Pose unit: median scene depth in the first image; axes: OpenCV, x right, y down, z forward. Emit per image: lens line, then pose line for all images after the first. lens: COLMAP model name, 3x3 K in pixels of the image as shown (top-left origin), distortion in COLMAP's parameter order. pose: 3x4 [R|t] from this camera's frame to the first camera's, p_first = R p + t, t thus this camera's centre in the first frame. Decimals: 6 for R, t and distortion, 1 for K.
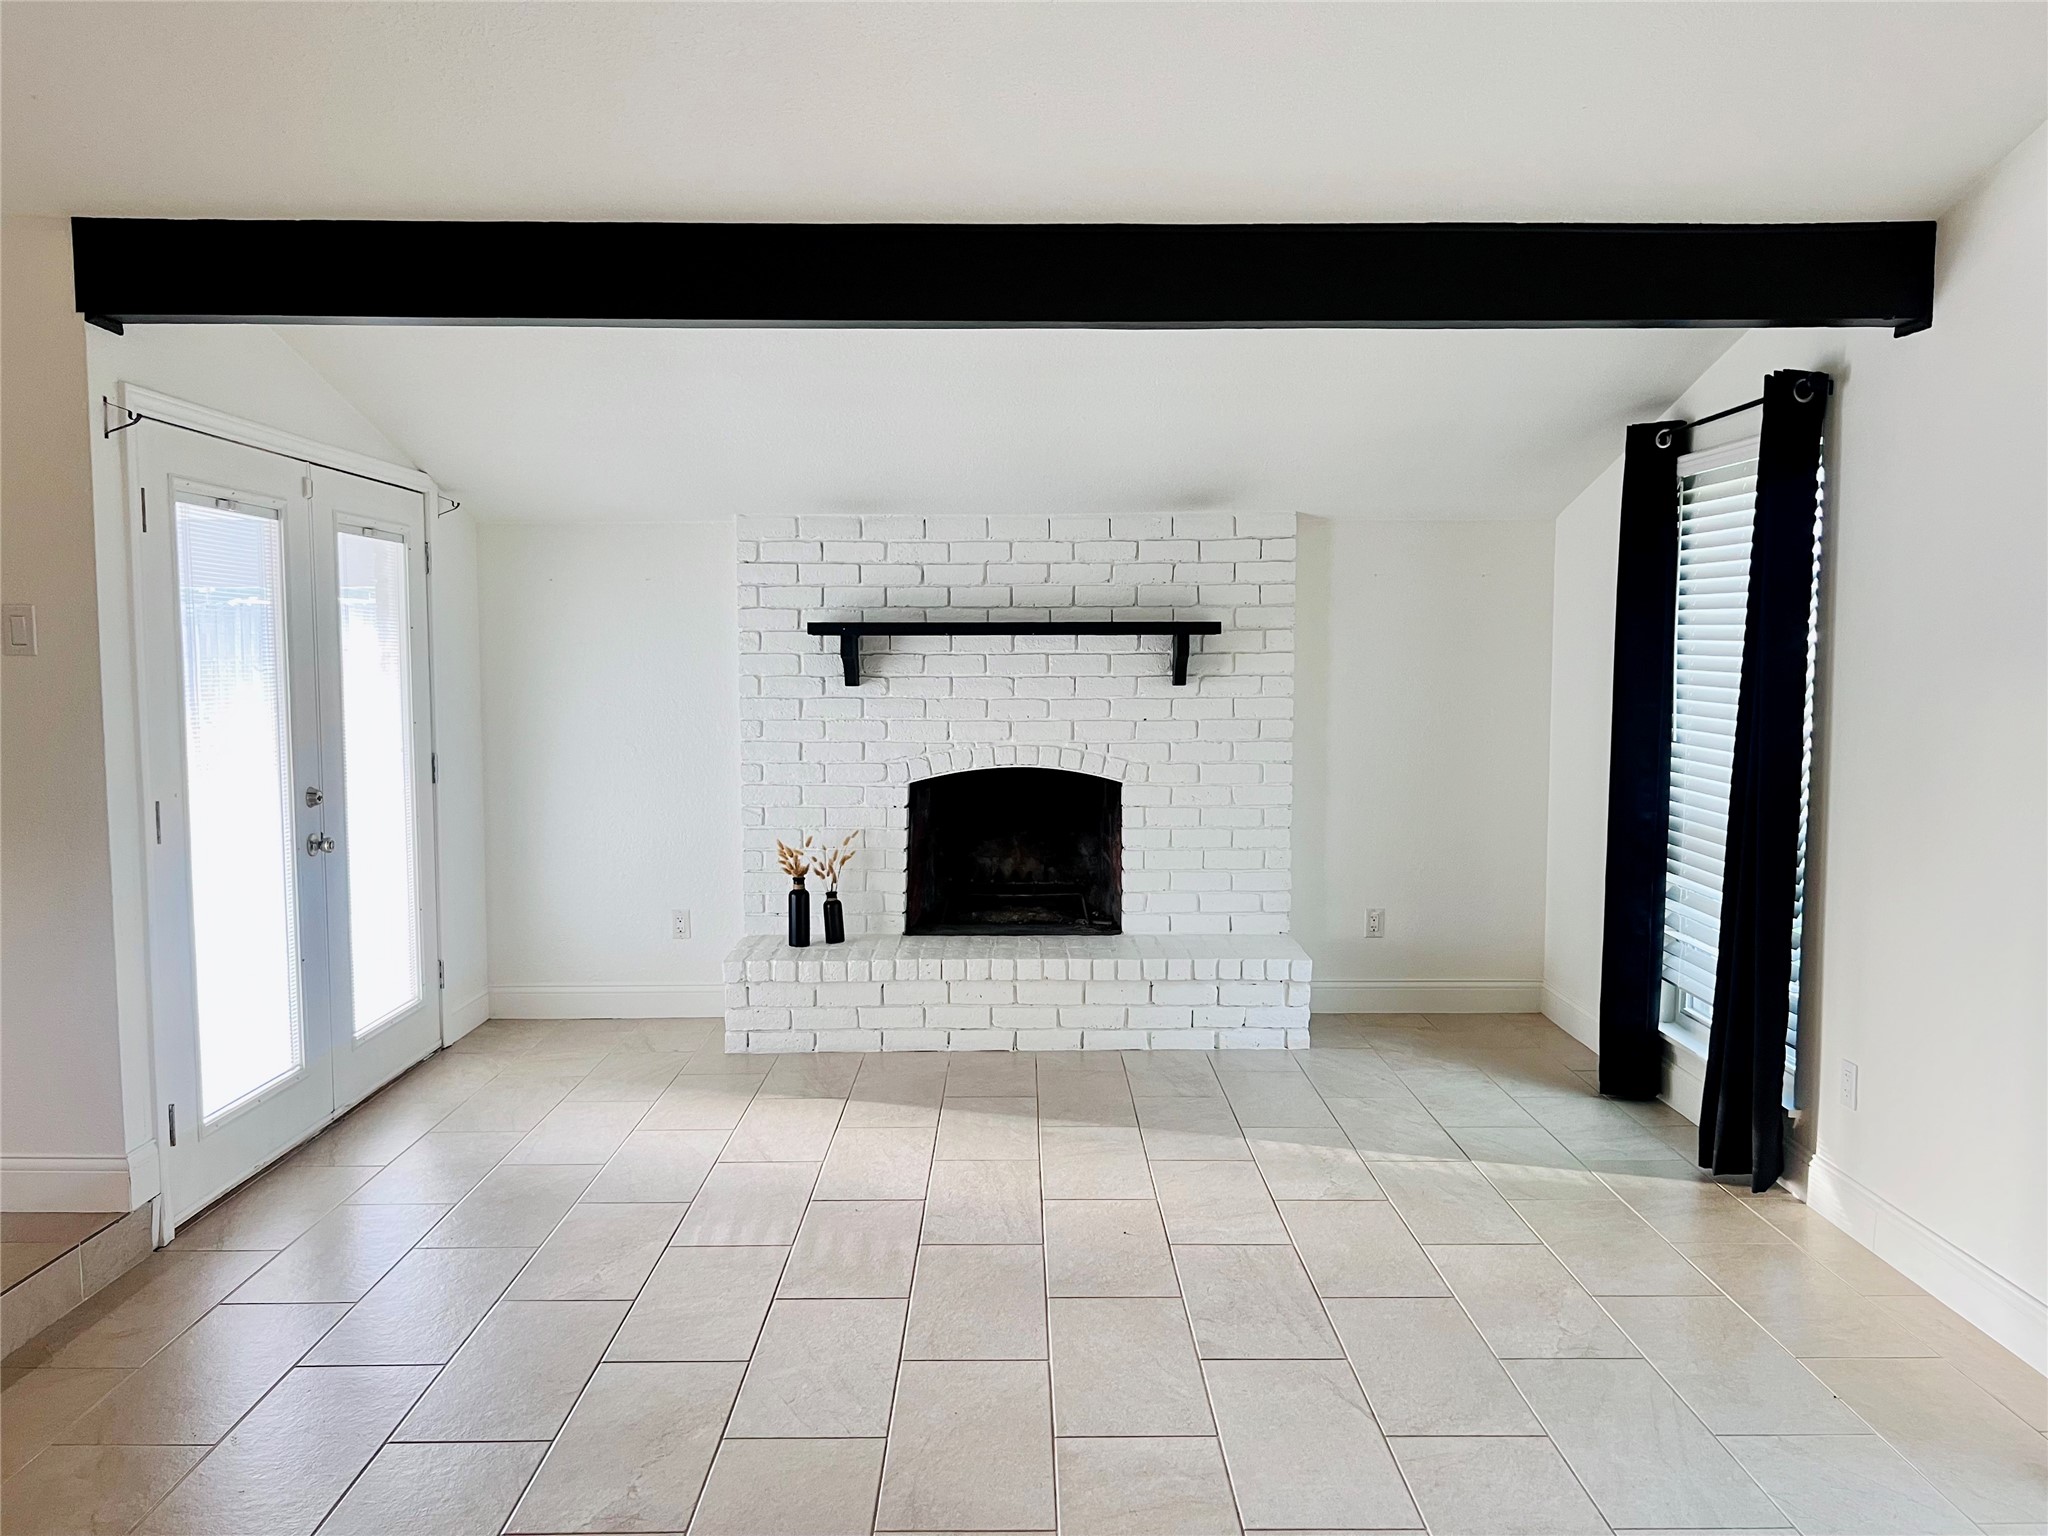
lens RADIAL K [[1575.3, 0, 1024.6], [0, 1575.3, 780.2], [0, 0, 1]] dist [0.077682, -0.001373]
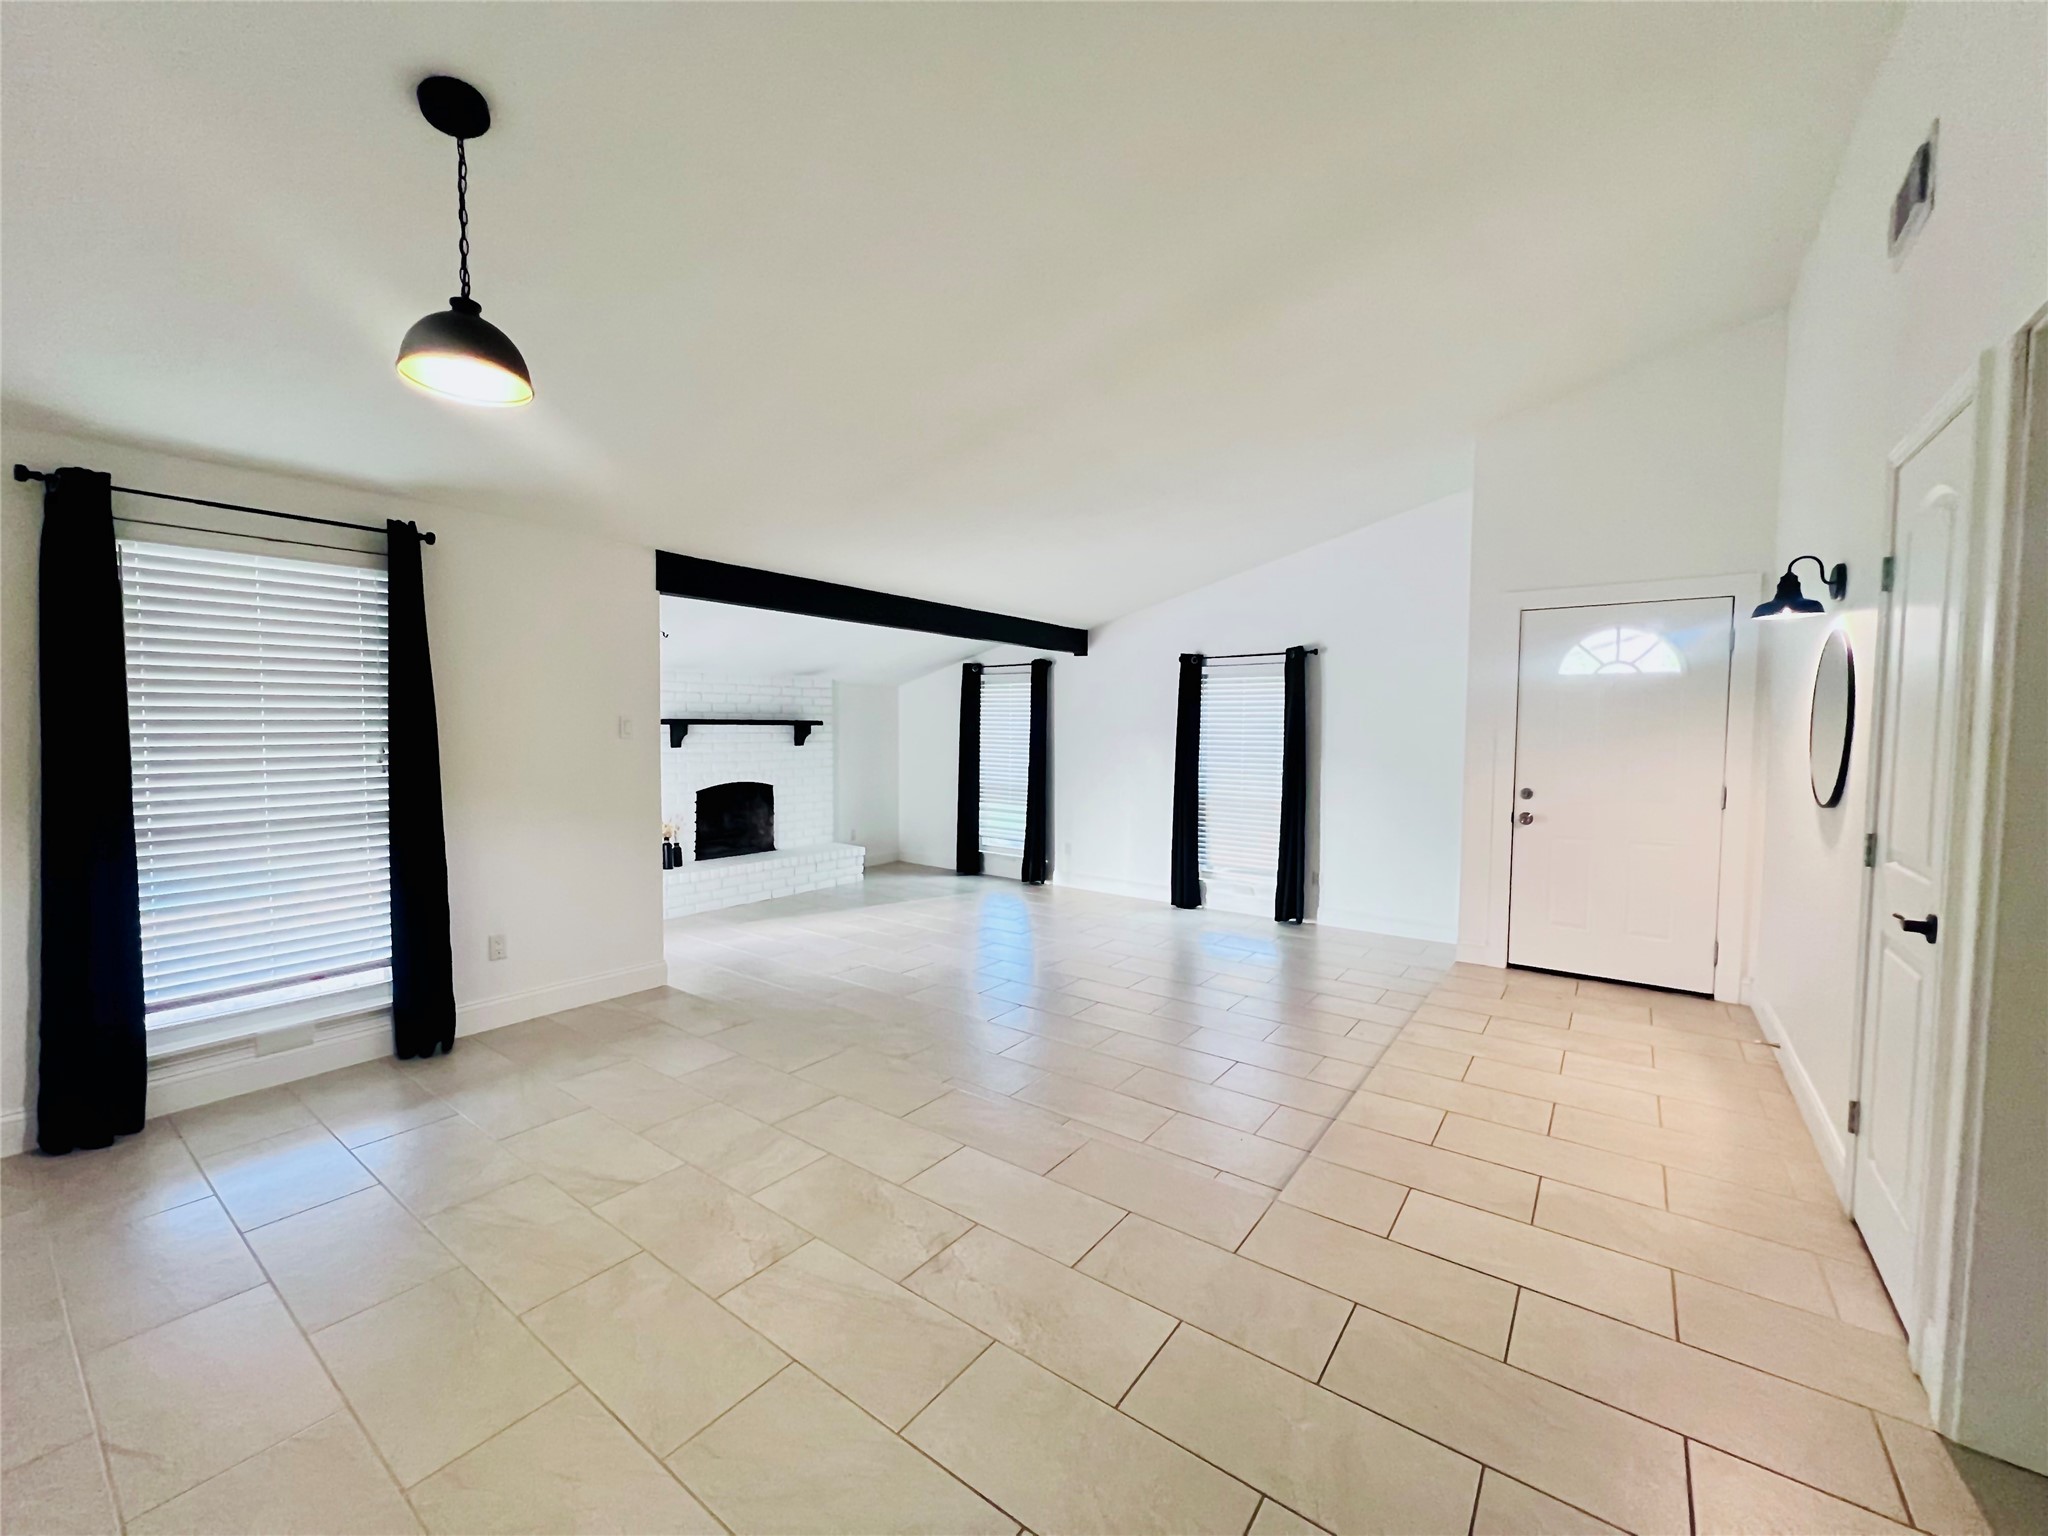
lens RADIAL K [[817.3, 0, 1021.3], [0, 817.3, 764.3], [0, 0, 1]] dist [0.000118, -0.000001]
pose [[0.601741, -0.029442, 0.798148, -0.719978], [0.057291, 0.998337, -0.006367, -0.002898], [-0.796634, 0.049558, 0.602427, -0.055213]]
